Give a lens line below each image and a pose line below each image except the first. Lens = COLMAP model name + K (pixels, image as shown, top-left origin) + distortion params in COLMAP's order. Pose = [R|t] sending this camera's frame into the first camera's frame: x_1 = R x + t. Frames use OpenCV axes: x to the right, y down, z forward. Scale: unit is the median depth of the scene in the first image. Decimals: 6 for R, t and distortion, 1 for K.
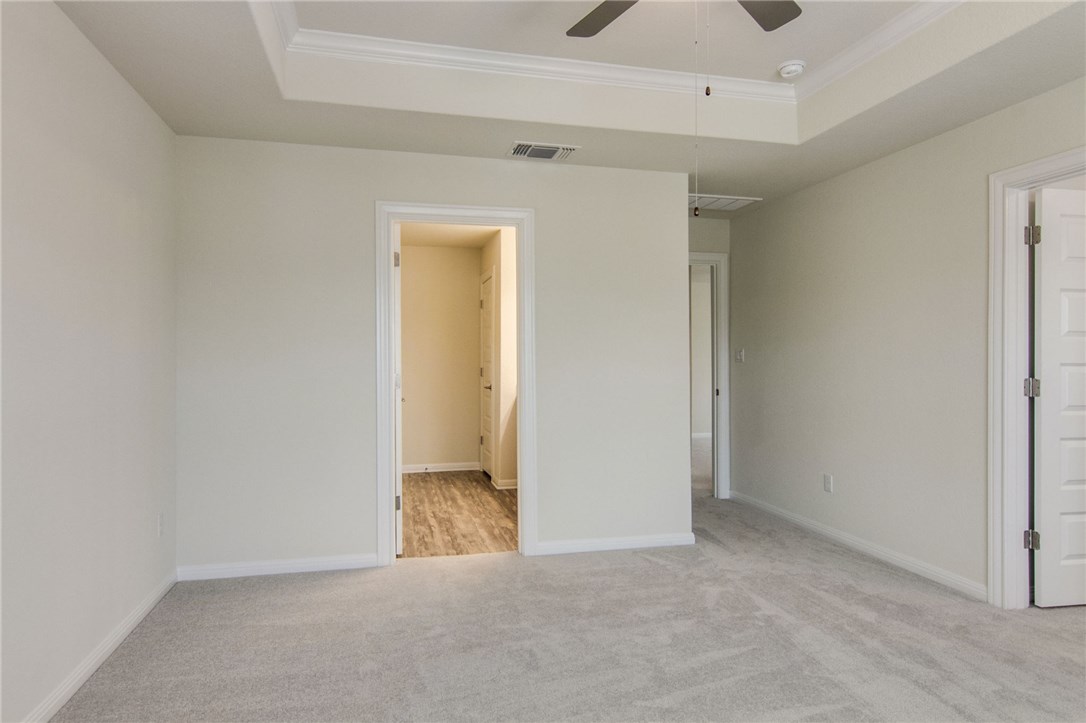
lens RADIAL K [[635.4, 0, 507.1], [0, 635.4, 362.5], [0, 0, 1]] dist [0.008192, -0.000672]
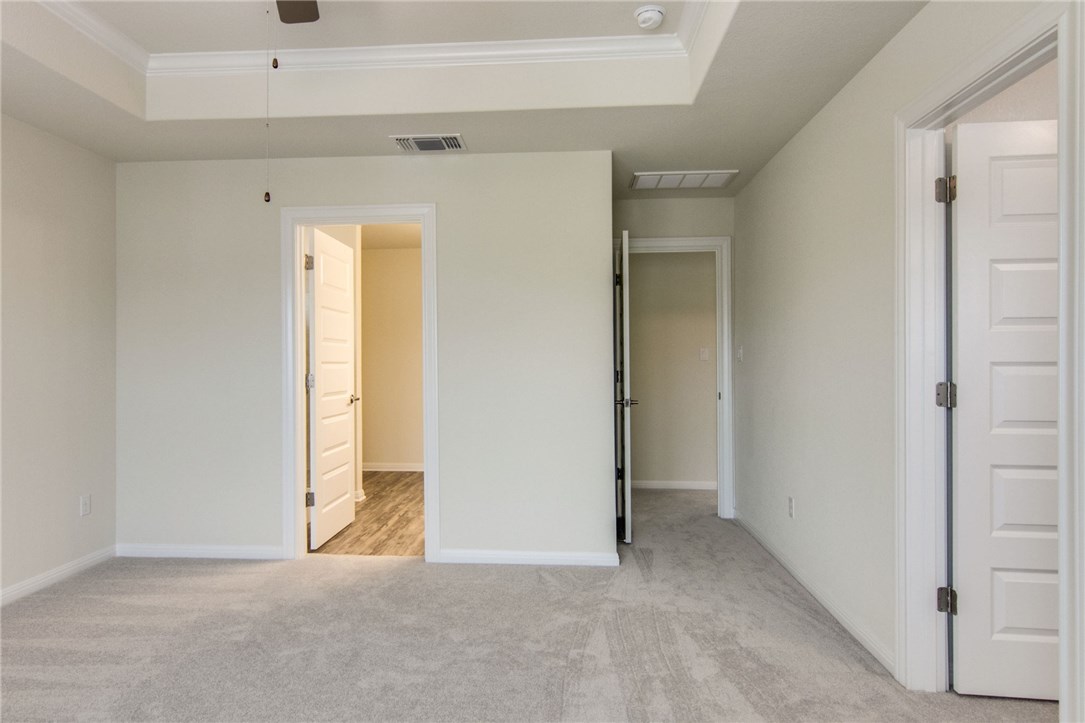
lens RADIAL K [[634.8, 0, 538.4], [0, 634.8, 362.3], [0, 0, 1]] dist [0.008192, -0.000672]
pose [[0.954447, -0.002578, -0.298369, 0.524975], [0.002544, 0.999997, -0.000503, 0.000413], [0.298370, -0.000278, 0.954450, 0.137199]]
